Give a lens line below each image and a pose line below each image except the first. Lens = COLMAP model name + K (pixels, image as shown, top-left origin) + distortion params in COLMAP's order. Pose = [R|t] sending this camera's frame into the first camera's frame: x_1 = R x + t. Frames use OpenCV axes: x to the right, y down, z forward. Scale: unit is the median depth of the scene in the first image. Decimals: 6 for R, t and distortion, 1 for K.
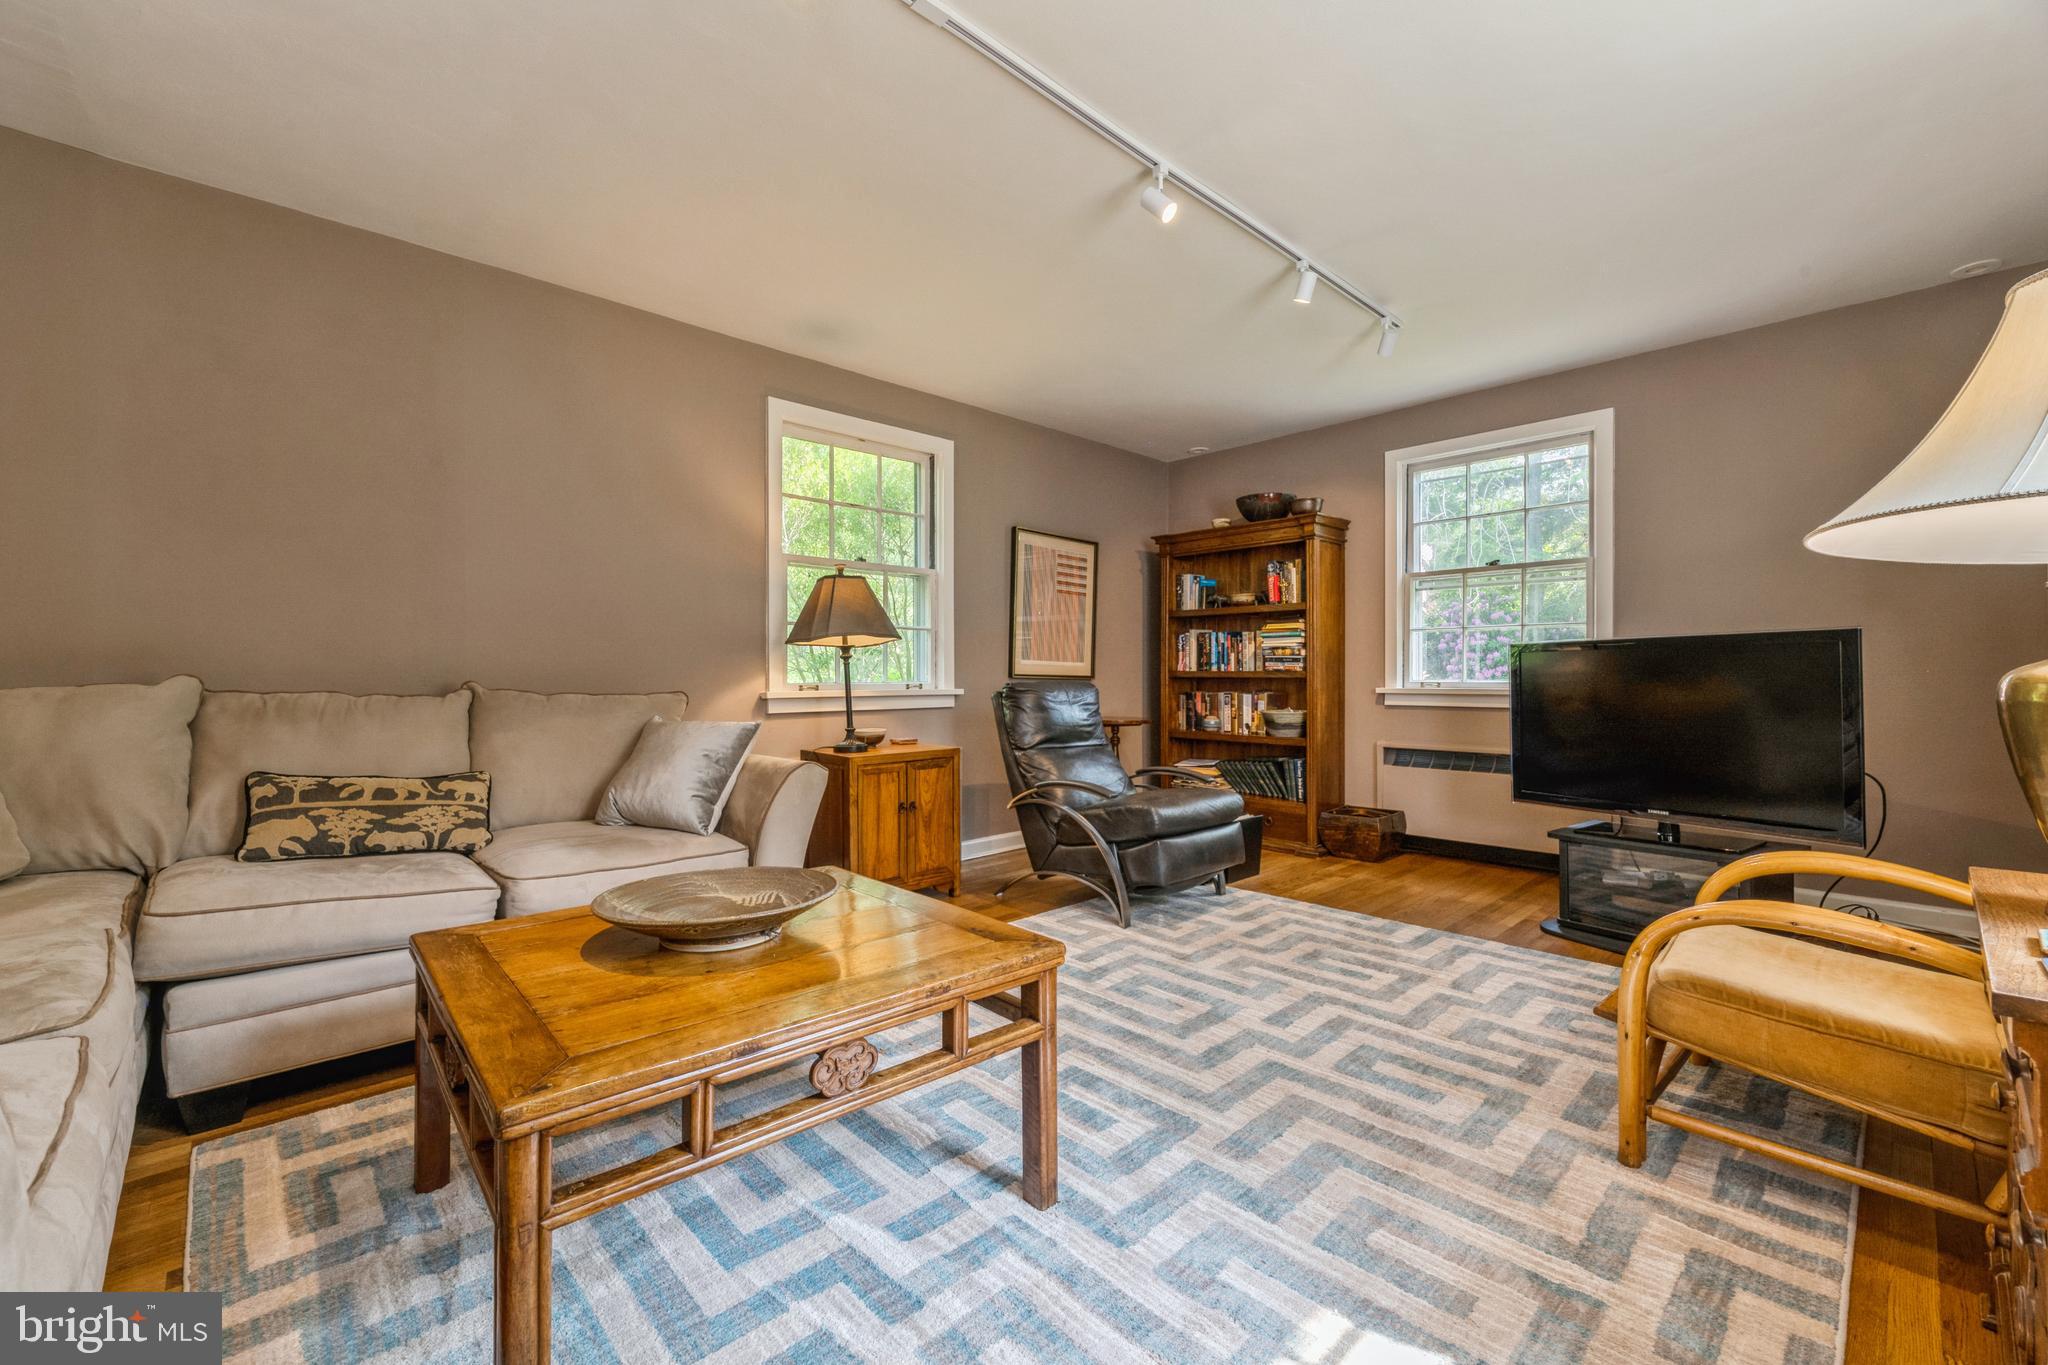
lens RADIAL K [[834.5, 0, 1018.7], [0, 834.5, 677.0], [0, 0, 1]] dist [-0.003603, -0.000340]
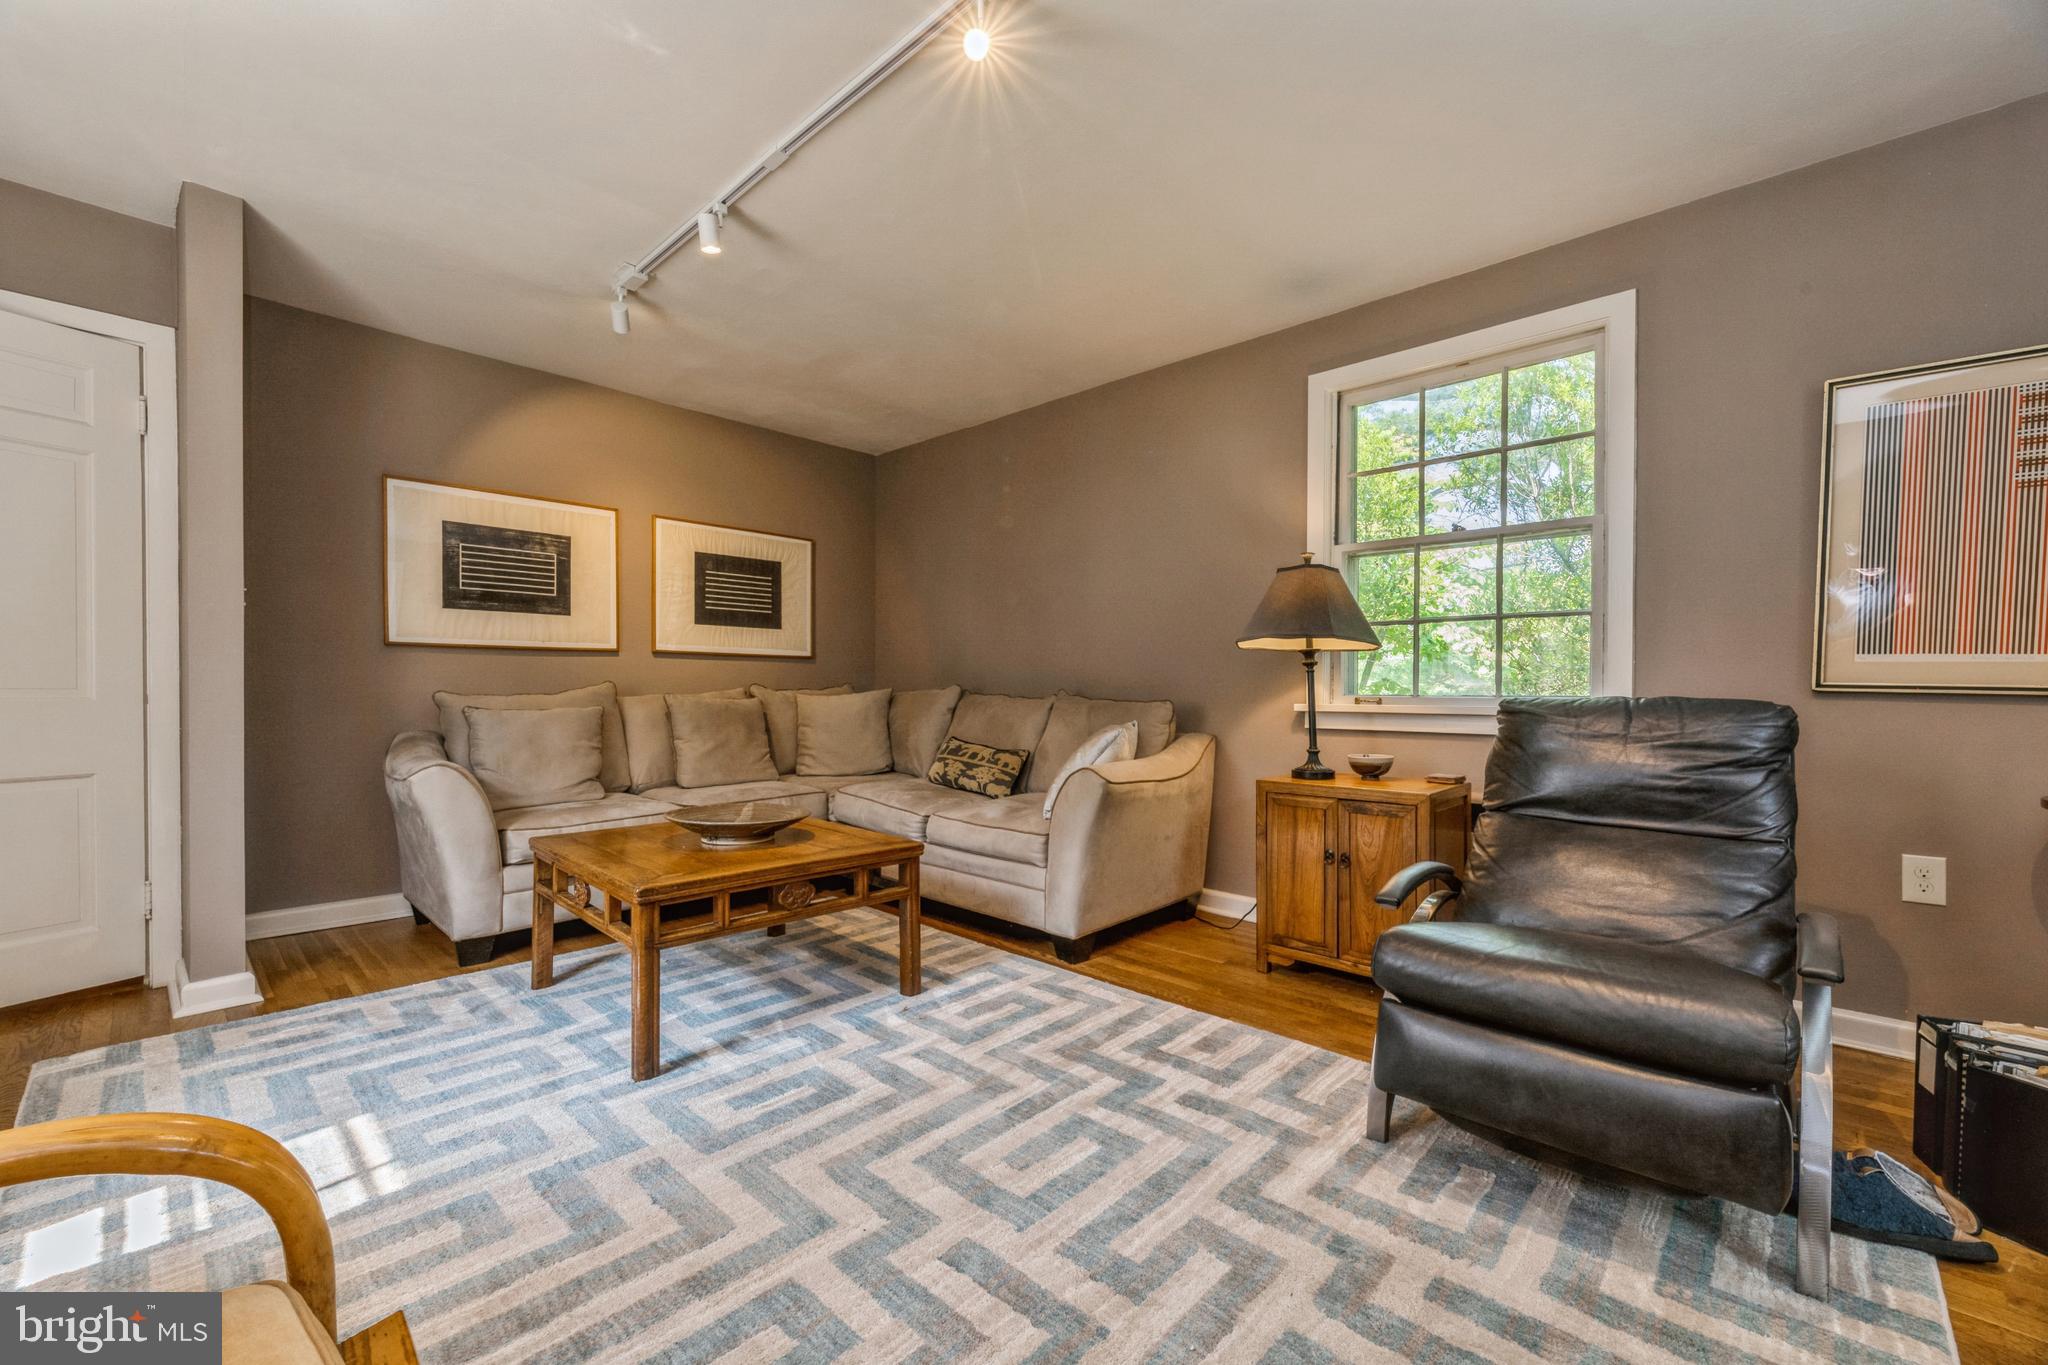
lens RADIAL K [[834.5, 0, 1019.1], [0, 834.5, 682.4], [0, 0, 1]] dist [-0.003603, -0.000340]
pose [[0.056164, -0.003390, -0.998416, 0.748311], [-0.005833, 0.999976, -0.003723, -0.000425], [0.998404, 0.006032, 0.056143, 0.816571]]
